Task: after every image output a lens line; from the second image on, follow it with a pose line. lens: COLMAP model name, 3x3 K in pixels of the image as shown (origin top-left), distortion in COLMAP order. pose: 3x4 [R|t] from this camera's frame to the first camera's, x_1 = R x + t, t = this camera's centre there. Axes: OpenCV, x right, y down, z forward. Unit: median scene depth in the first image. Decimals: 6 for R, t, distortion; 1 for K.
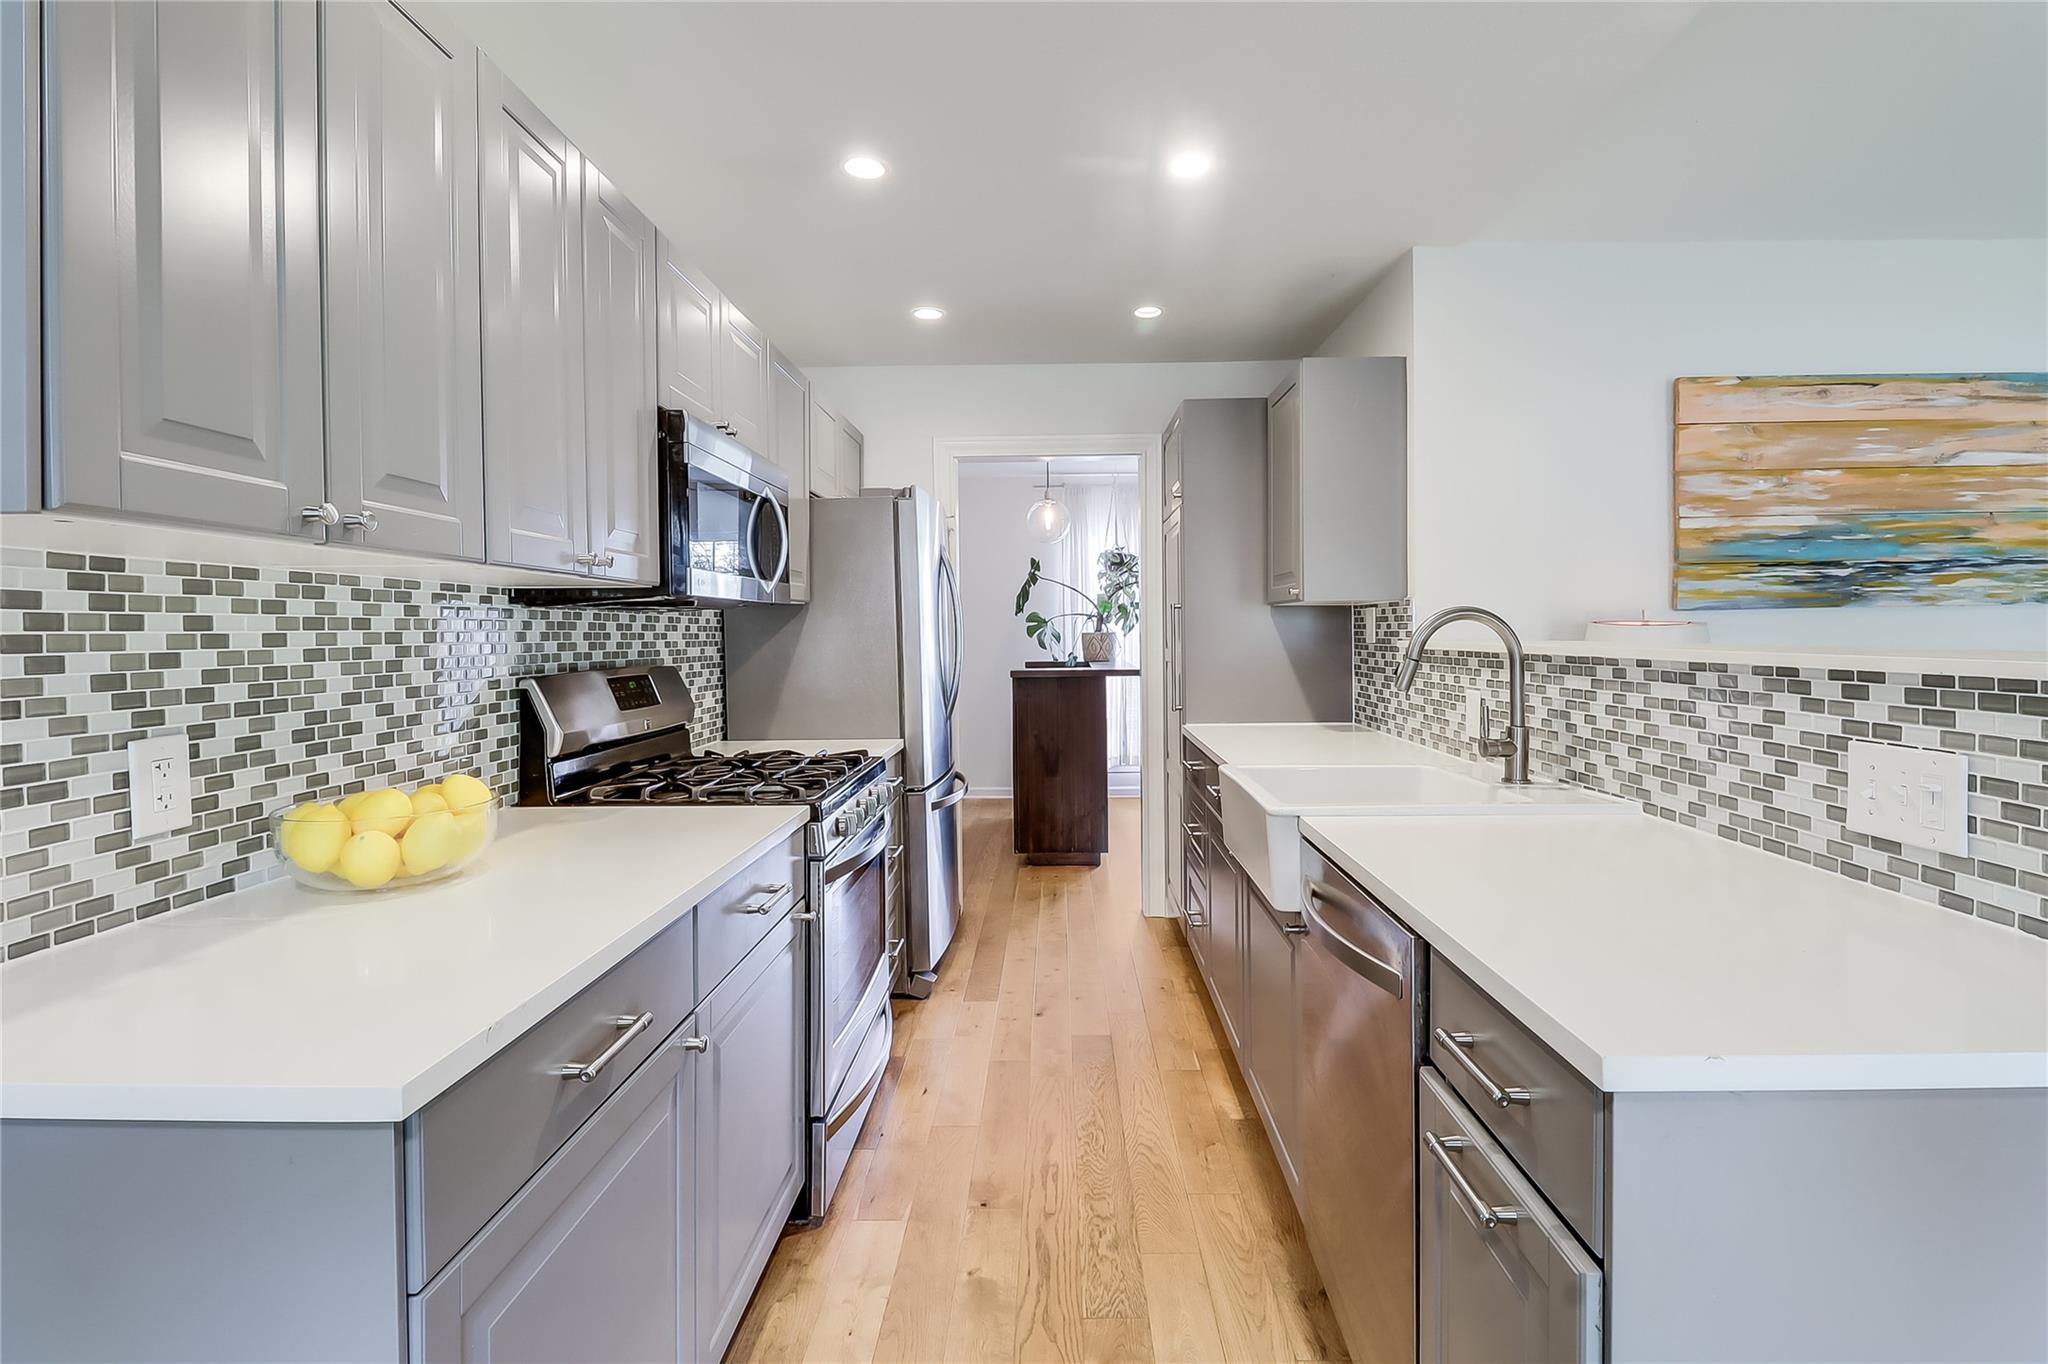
lens RADIAL K [[975.5, 0, 1054.6], [0, 975.5, 643.7], [0, 0, 1]] dist [0.009418, -0.003835]
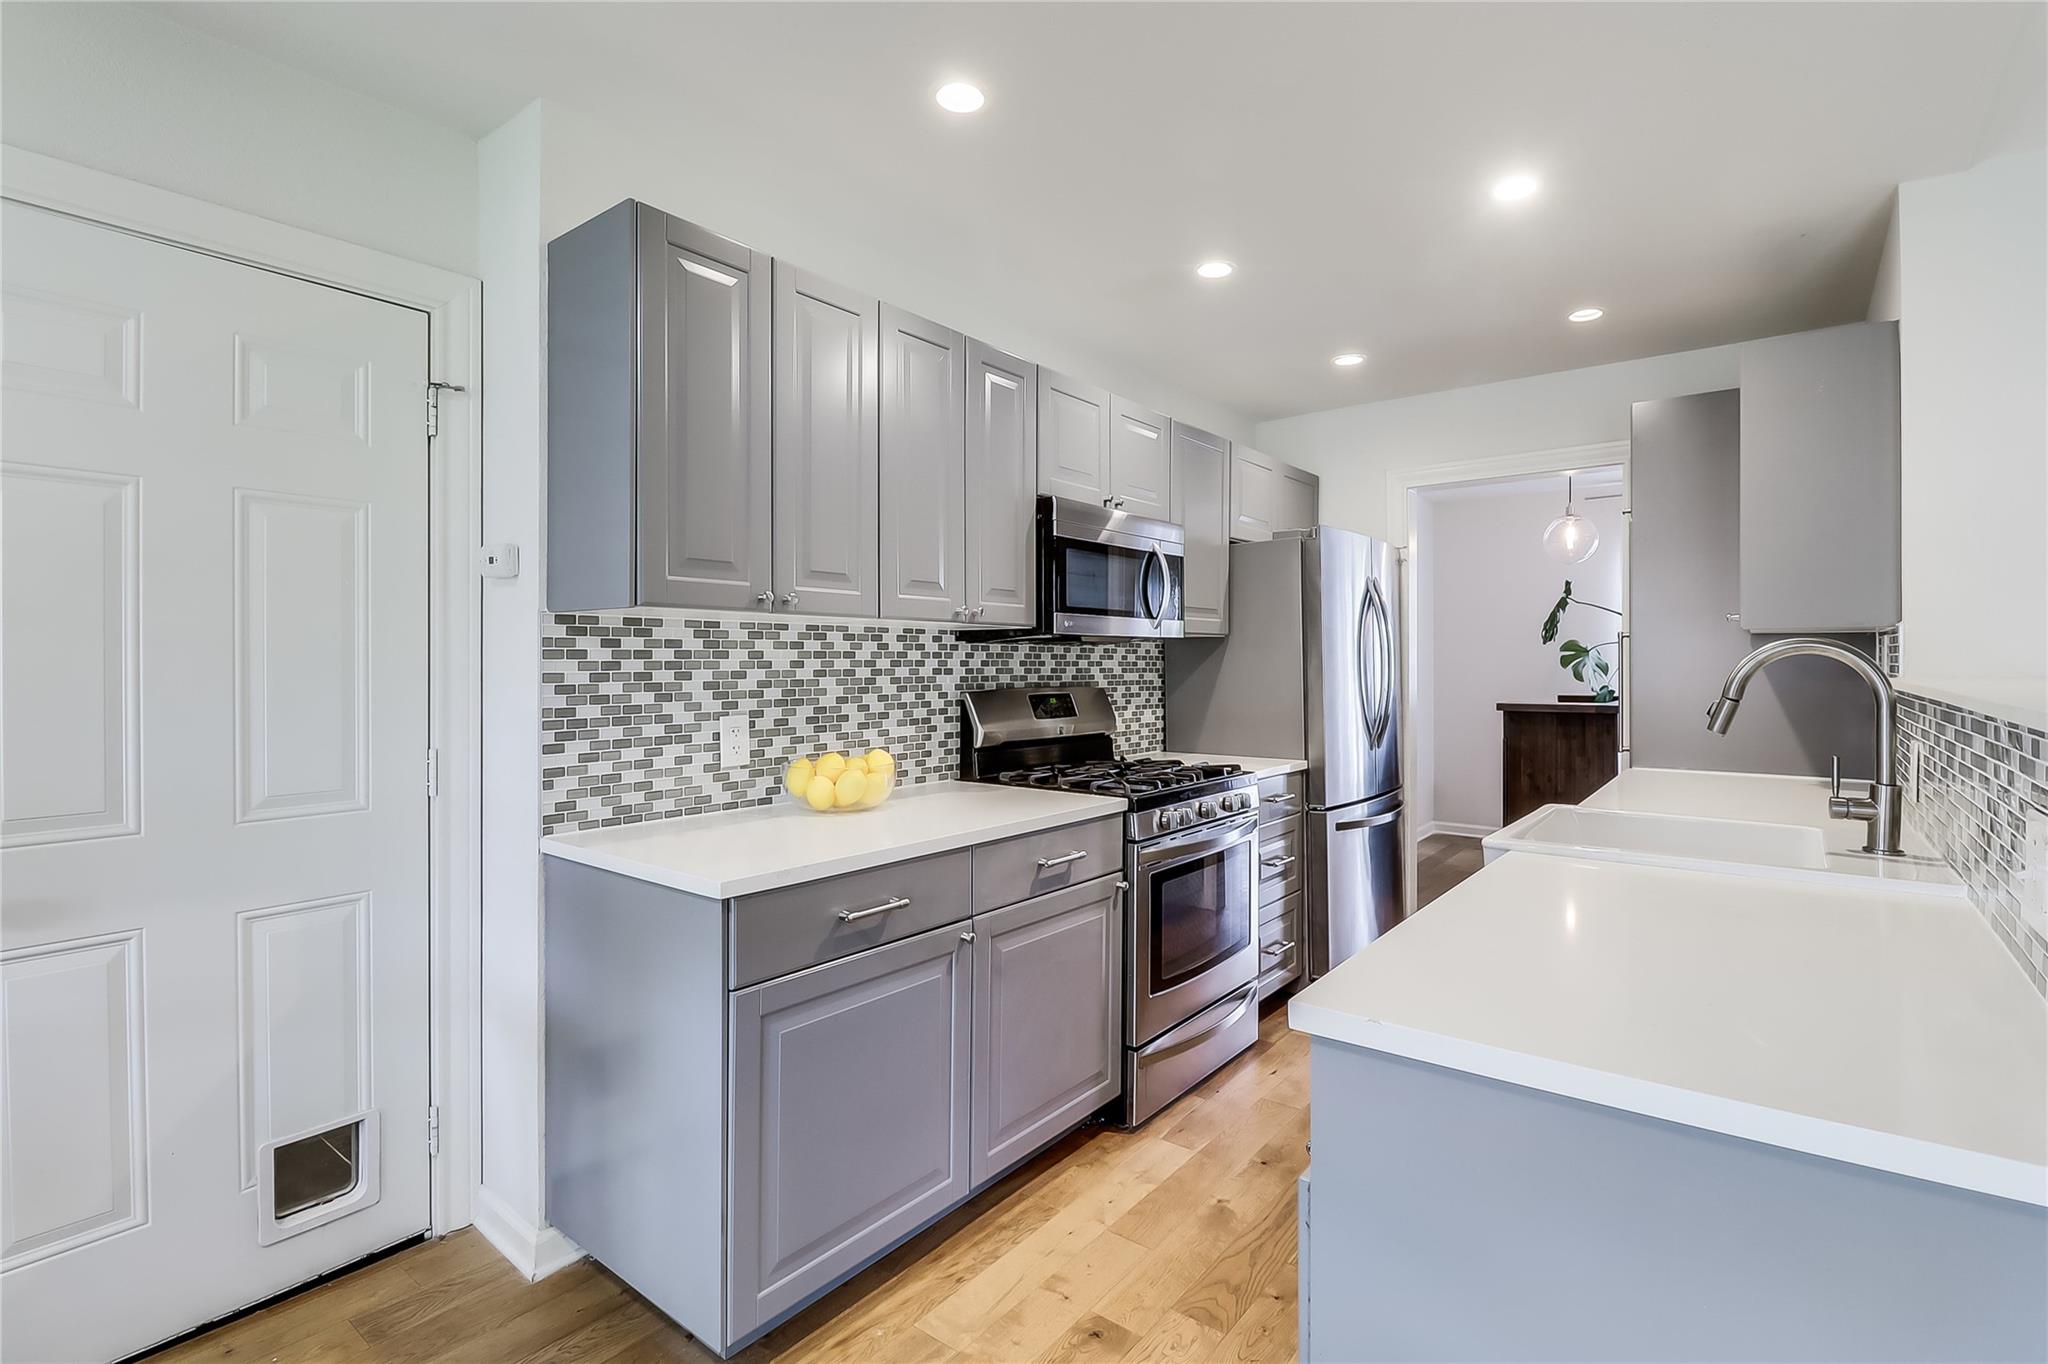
lens RADIAL K [[975.5, 0, 1017.9], [0, 975.5, 664.0], [0, 0, 1]] dist [0.009418, -0.003835]
pose [[0.789925, 0.009422, -0.613131, 0.413078], [-0.013786, 0.999902, -0.002396, -0.003956], [0.613048, 0.010345, 0.789978, -0.092039]]
